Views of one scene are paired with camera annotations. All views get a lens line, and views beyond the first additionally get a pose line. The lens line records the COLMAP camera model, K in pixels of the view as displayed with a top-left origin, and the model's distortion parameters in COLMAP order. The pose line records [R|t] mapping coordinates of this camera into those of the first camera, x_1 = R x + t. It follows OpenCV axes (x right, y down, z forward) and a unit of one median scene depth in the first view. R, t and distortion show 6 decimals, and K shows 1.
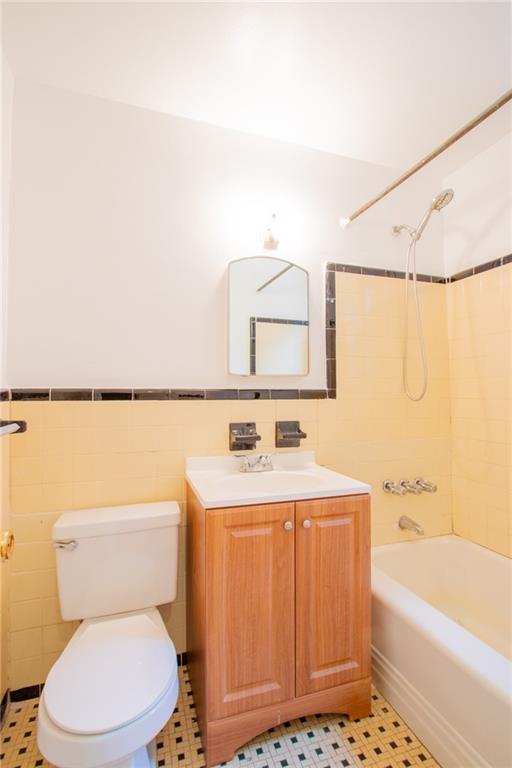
lens RADIAL K [[353.8, 0, 257.7], [0, 353.8, 385.4], [0, 0, 1]] dist [-0.016828, 0.003138]
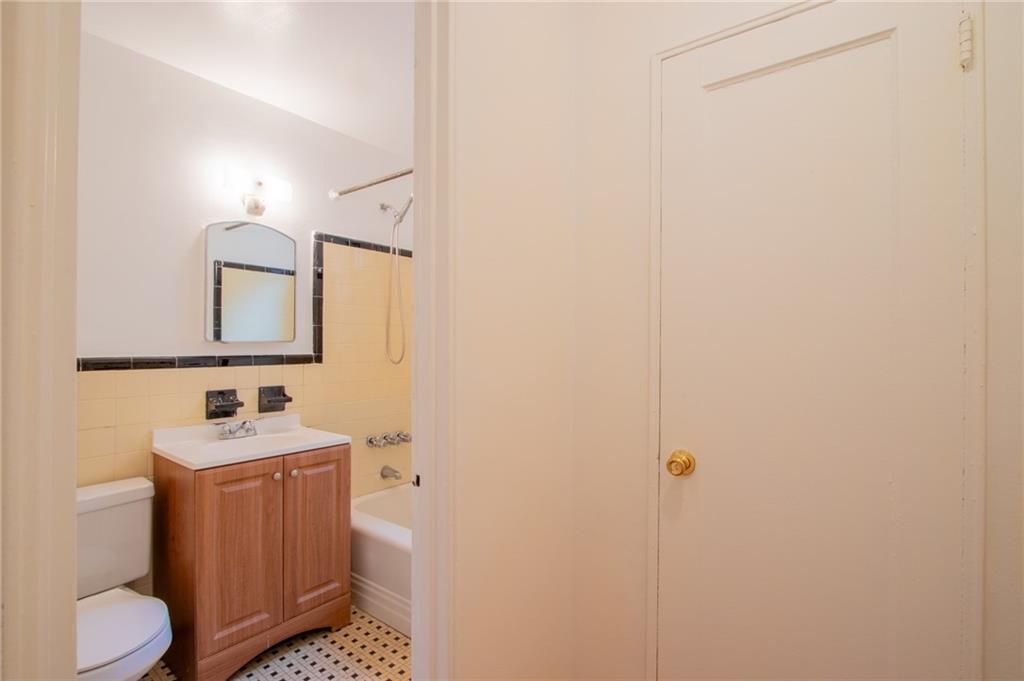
lens RADIAL K [[471.7, 0, 517.0], [0, 471.7, 343.5], [0, 0, 1]] dist [-0.016828, 0.003138]
pose [[0.822994, 0.005940, 0.568019, -0.109172], [-0.019802, 0.999638, 0.018237, -0.064349], [-0.567705, -0.026257, 0.822813, -0.539299]]
